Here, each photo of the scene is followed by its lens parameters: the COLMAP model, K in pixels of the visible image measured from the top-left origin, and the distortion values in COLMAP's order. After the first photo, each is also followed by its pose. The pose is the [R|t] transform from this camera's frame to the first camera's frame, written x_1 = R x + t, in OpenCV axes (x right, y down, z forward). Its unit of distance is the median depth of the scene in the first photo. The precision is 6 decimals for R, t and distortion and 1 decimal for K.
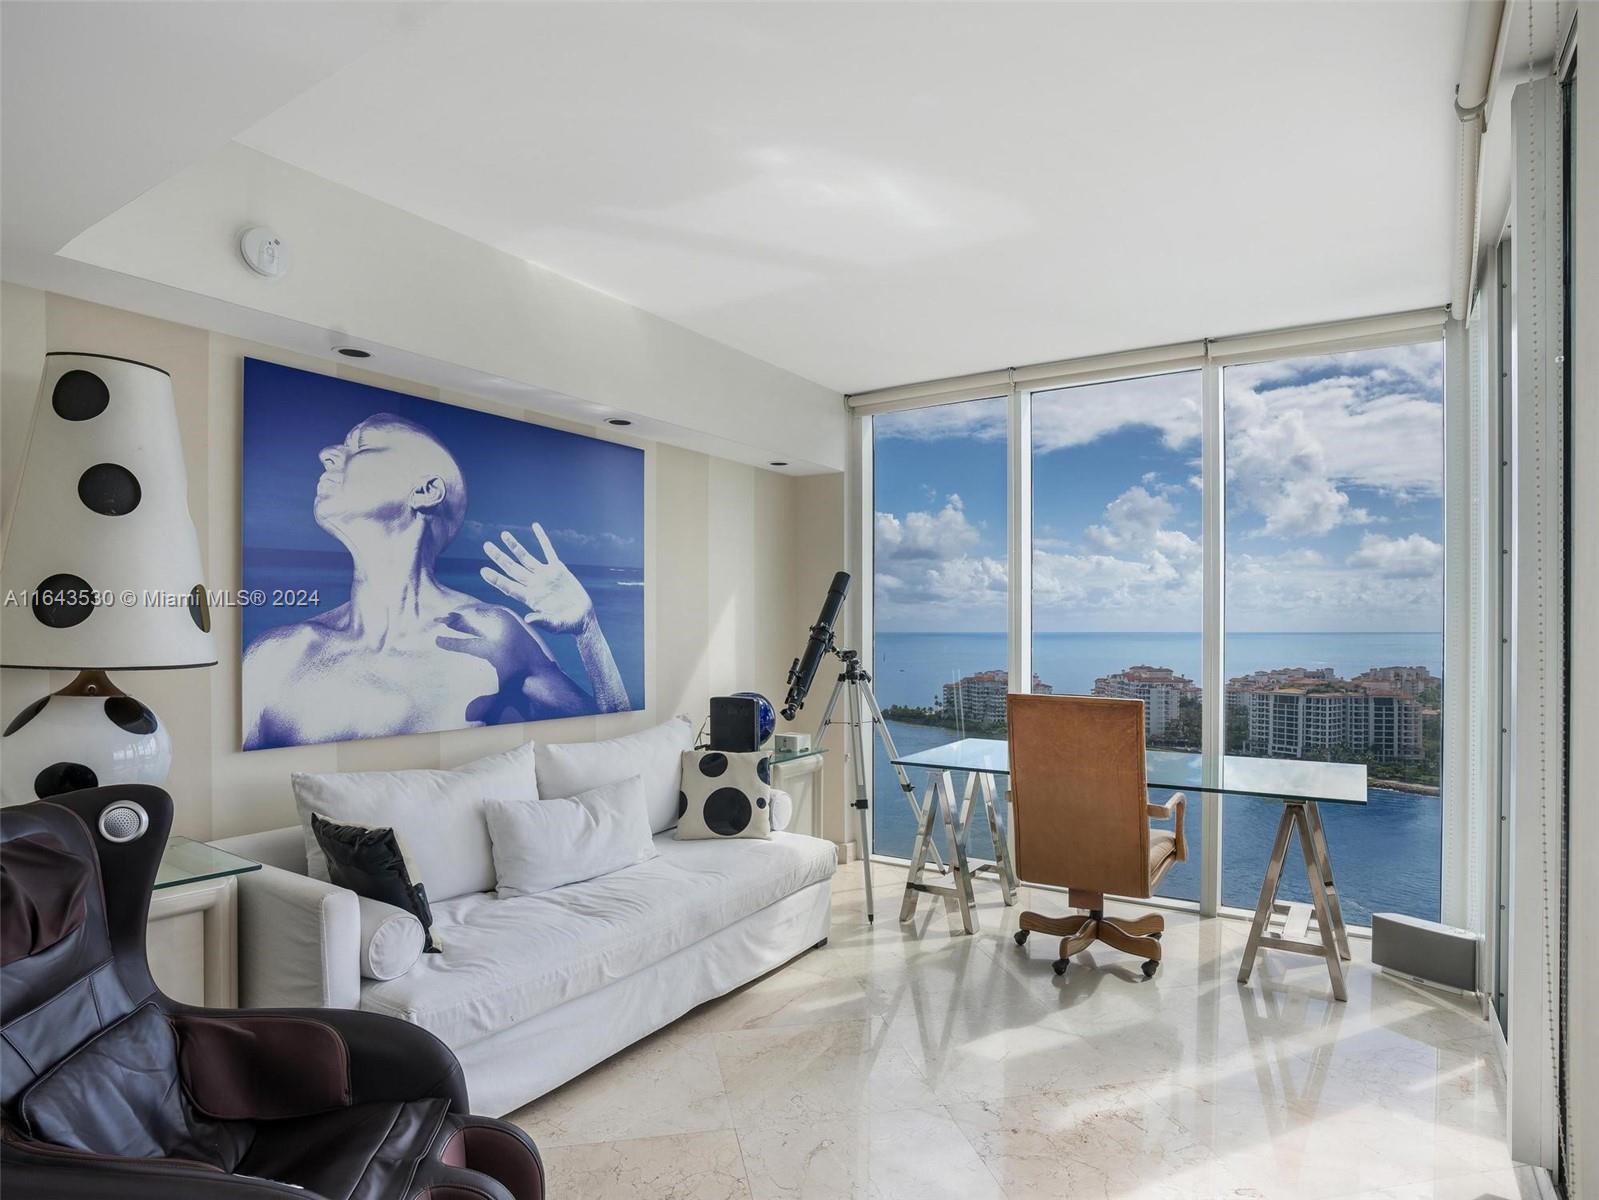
lens RADIAL K [[886.0, 0, 800.6], [0, 886.0, 635.0], [0, 0, 1]] dist [-0.048500, 0.000835]
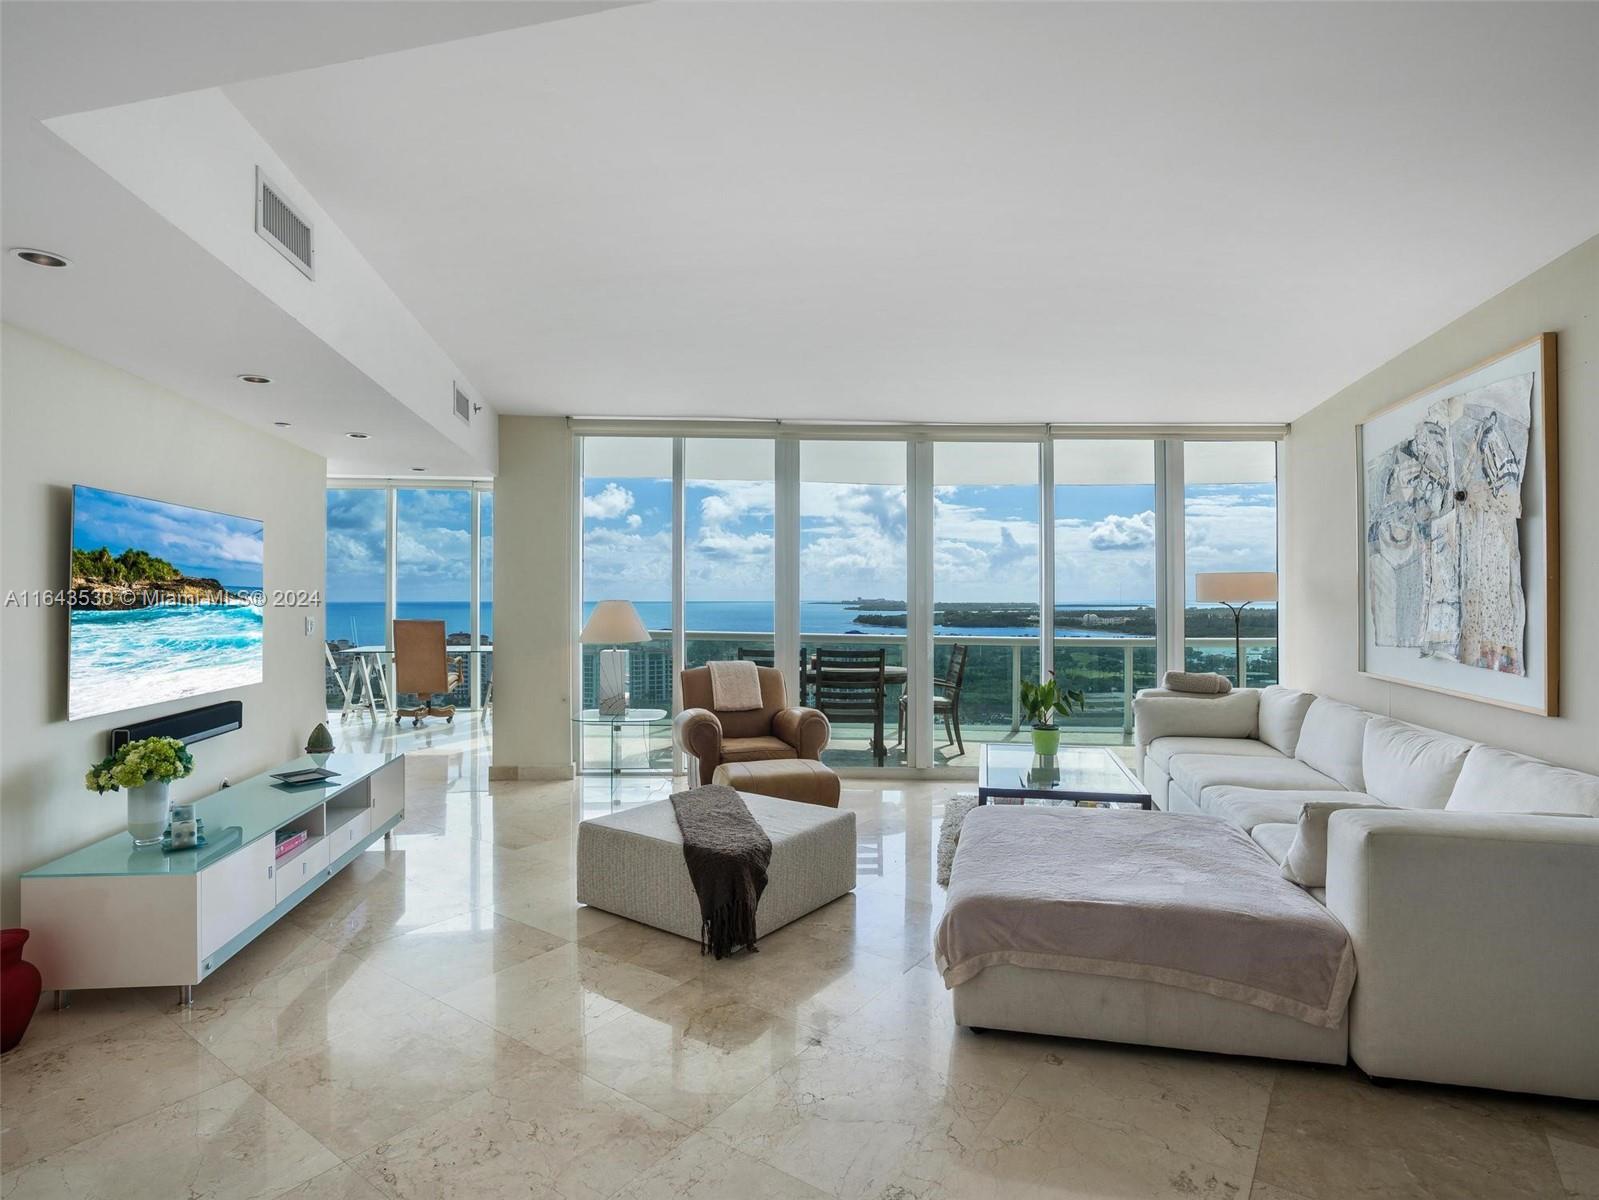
lens RADIAL K [[844.3, 0, 799.5], [0, 844.3, 600.0], [0, 0, 1]] dist [-0.065588, 0.024945]
pose [[0.727286, 0.000189, 0.686335, -0.459076], [0.003370, 0.999987, -0.003847, 0.015550], [-0.686326, 0.005110, 0.727276, -1.275078]]
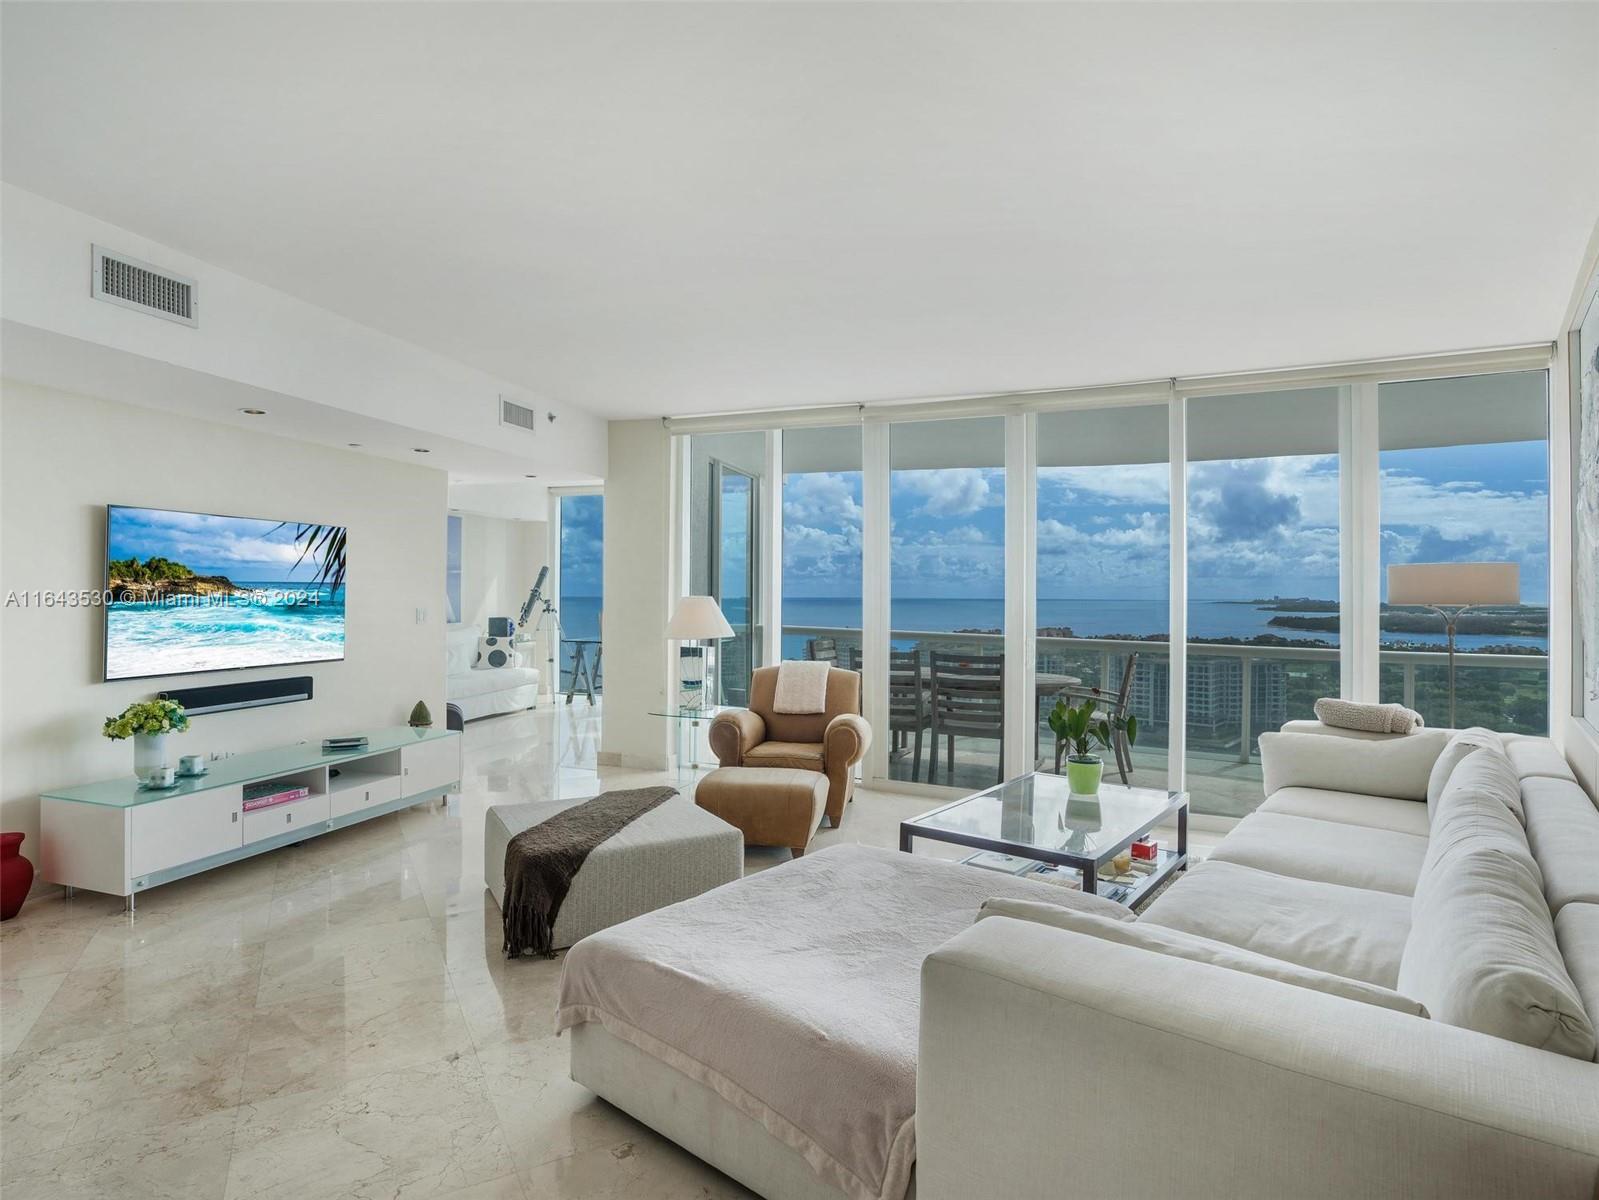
lens RADIAL K [[859.6, 0, 799.5], [0, 859.6, 600.0], [0, 0, 1]] dist [-0.057095, 0.015215]
pose [[0.953079, 0.005612, 0.302668, 0.004466], [-0.005936, 0.999982, 0.000150, 0.014877], [-0.302662, -0.001940, 0.953096, -1.466938]]
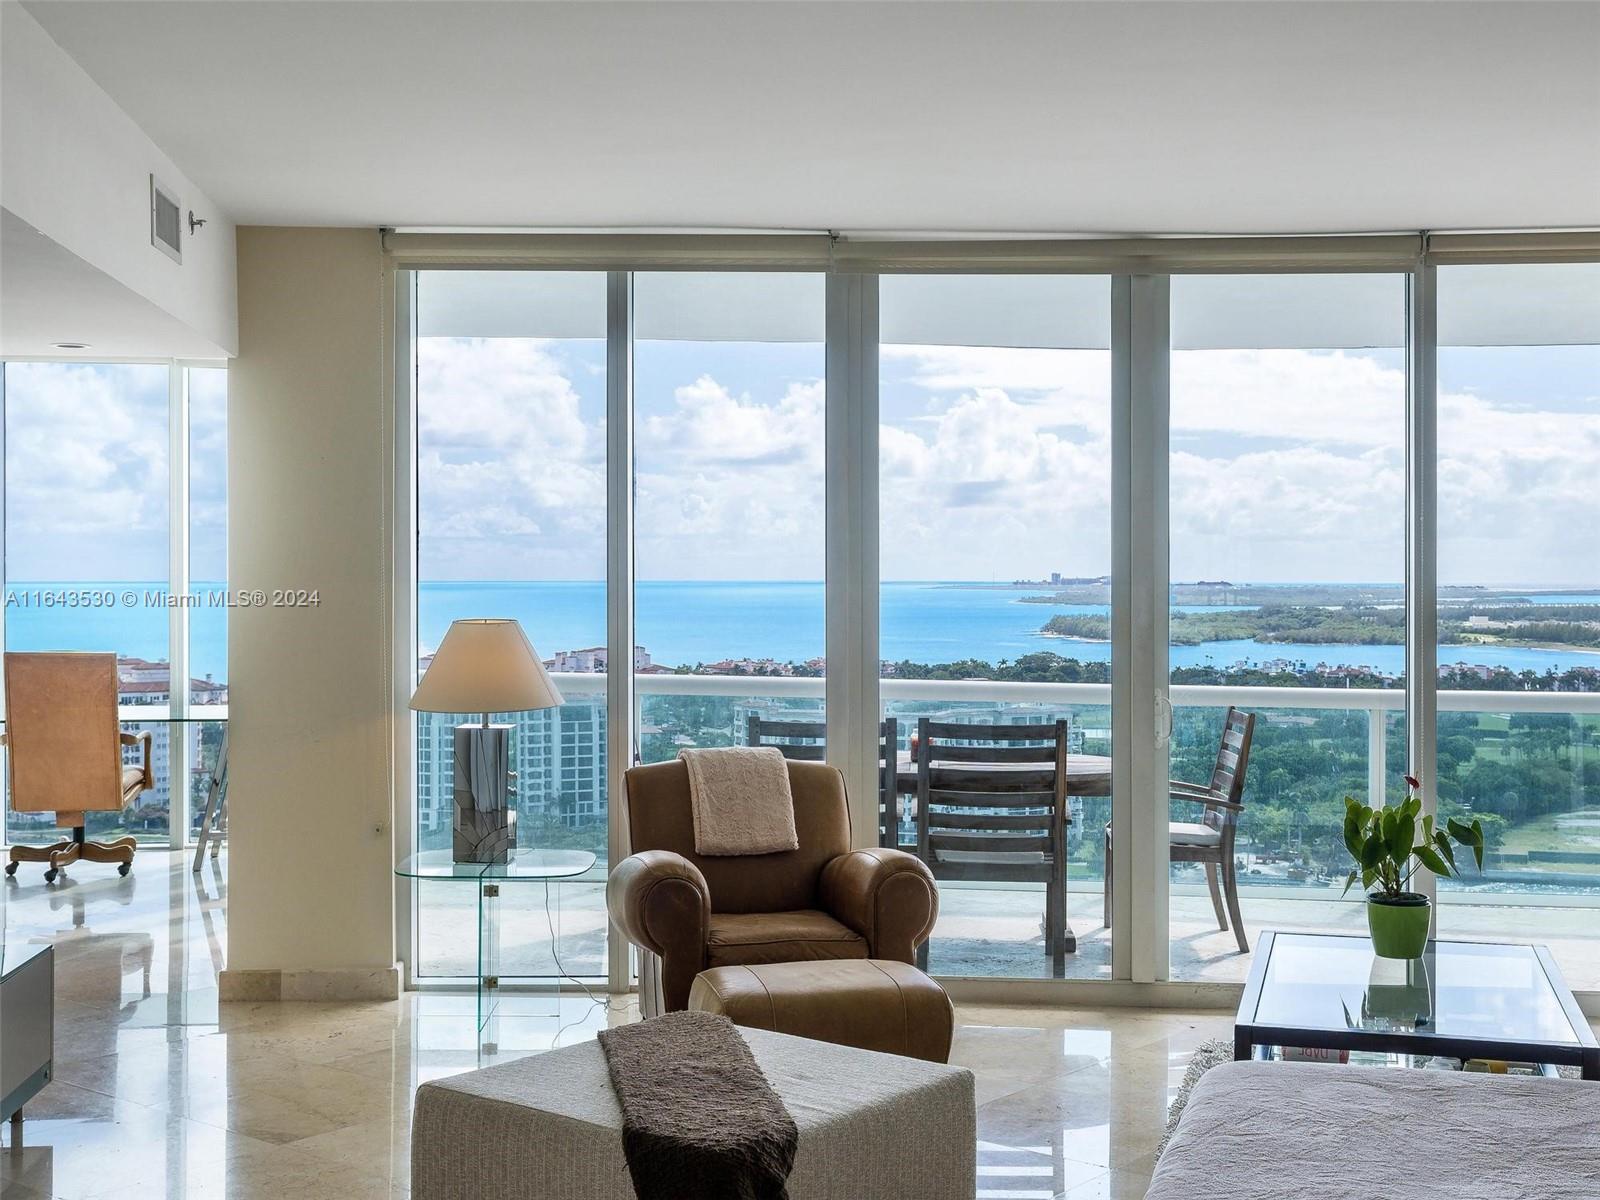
lens RADIAL K [[1989.1, 0, 800.0], [0, 1989.1, 600.0], [0, 0, 1]] dist [0.012227, 0.024385]
pose [[0.765312, -0.007434, 0.643616, -0.537620], [0.004334, 0.999970, 0.006397, -0.014401], [-0.643645, -0.002106, 0.765322, -1.399575]]
